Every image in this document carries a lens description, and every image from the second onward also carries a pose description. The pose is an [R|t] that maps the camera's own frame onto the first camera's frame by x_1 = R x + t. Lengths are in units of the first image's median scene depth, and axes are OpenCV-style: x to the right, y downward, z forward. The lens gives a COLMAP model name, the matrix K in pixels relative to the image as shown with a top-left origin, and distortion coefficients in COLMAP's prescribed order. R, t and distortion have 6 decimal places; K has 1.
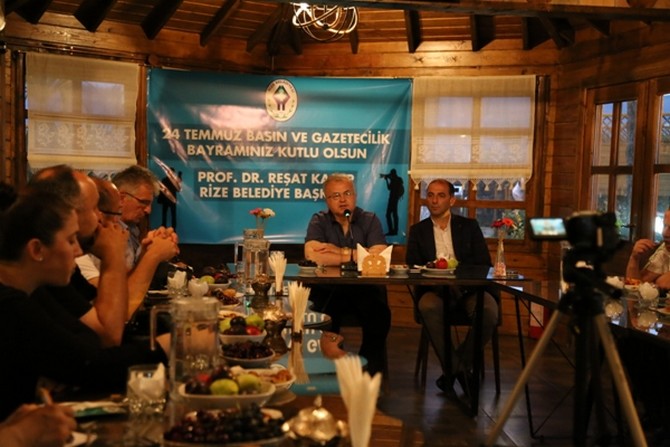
lens RADIAL K [[963.0, 0, 335.0], [0, 963.0, 223.5], [0, 0, 1]] dist [0.207936, 0.029914]
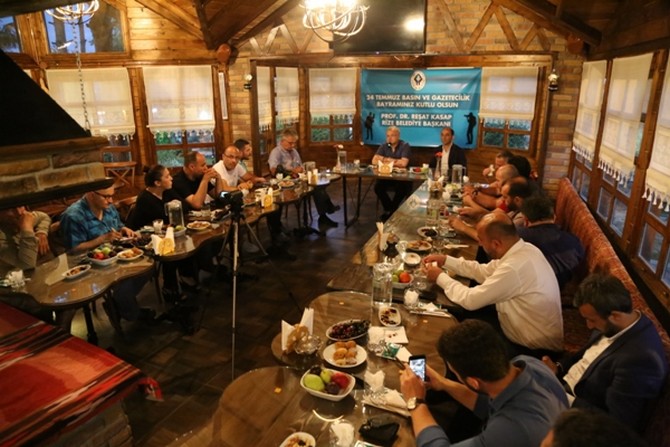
lens RADIAL K [[463.5, 0, 335.0], [0, 463.5, 223.5], [0, 0, 1]] dist [-0.122681, 0.076761]
pose [[0.861584, 0.121519, -0.492856, 0.331764], [0.004633, 0.969000, 0.247016, -0.070738], [0.507595, -0.215109, 0.834312, -0.024445]]
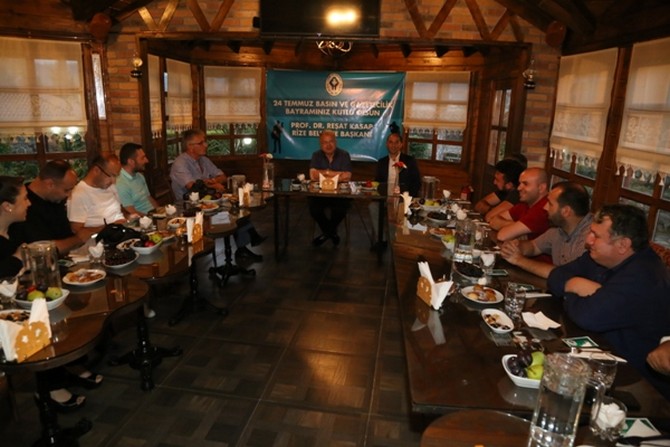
lens RADIAL K [[463.5, 0, 335.0], [0, 463.5, 223.5], [0, 0, 1]] dist [-0.122681, 0.076761]
pose [[0.971189, 0.061223, -0.230311, 0.170586], [-0.014606, 0.979912, 0.198897, -0.039595], [0.237862, -0.189803, 0.952574, 0.093491]]
